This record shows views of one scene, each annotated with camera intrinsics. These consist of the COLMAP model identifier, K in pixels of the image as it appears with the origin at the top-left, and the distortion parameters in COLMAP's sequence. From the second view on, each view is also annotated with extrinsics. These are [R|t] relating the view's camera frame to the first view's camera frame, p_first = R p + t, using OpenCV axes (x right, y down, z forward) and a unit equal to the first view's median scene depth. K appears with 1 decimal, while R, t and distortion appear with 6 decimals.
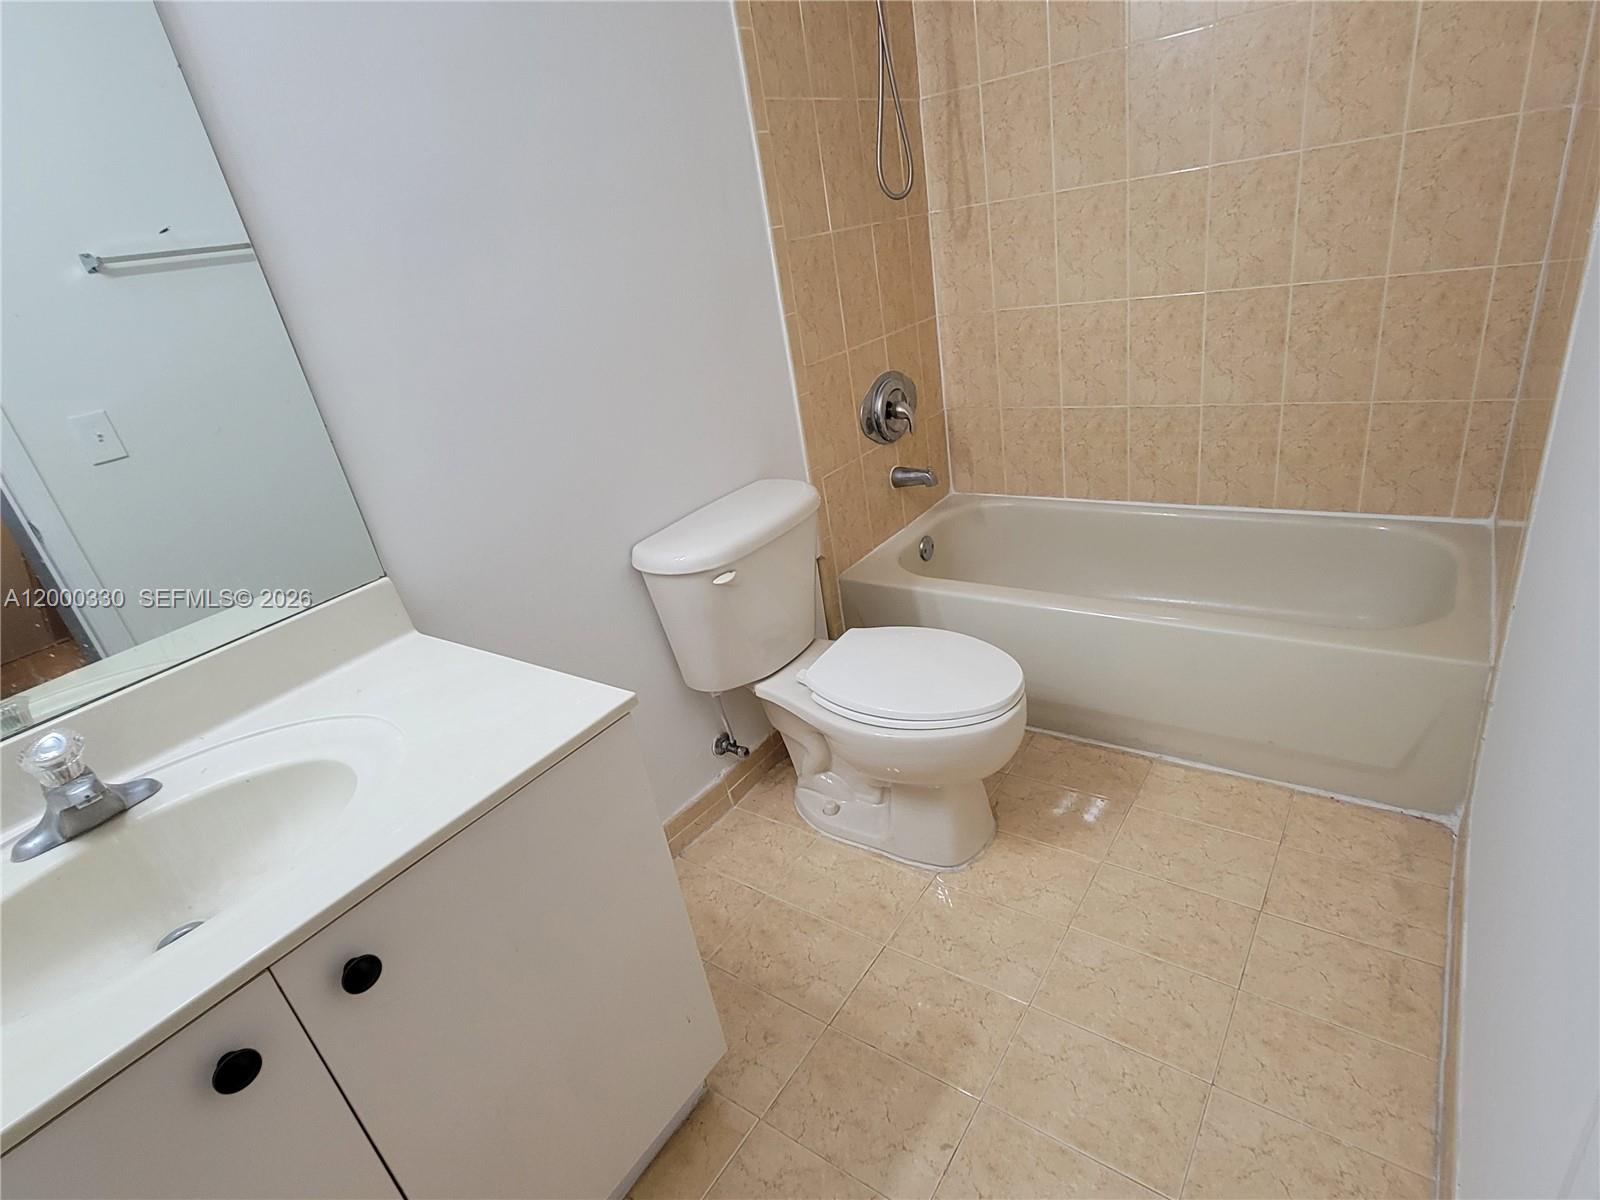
lens RADIAL K [[832.9, 0, 818.2], [0, 832.9, 601.2], [0, 0, 1]] dist [0.000804, 0.000481]
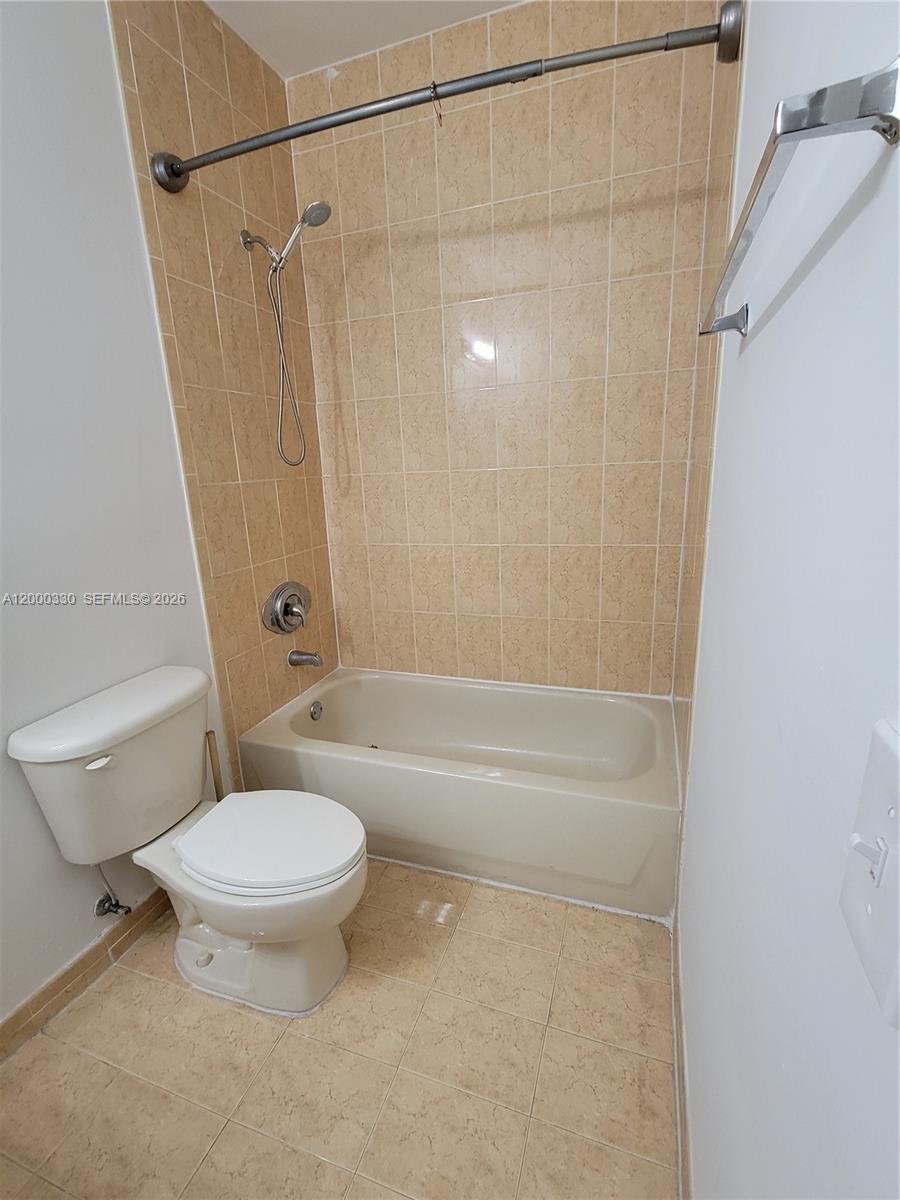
lens RADIAL K [[542.7, 0, 450.0], [0, 542.7, 600.0], [0, 0, 1]] dist [0.001623, -0.000567]
pose [[0.957509, 0.045315, 0.284821, 0.098602], [0.014271, 0.978924, -0.203724, -0.070396], [-0.288050, 0.199133, 0.936682, 0.112363]]
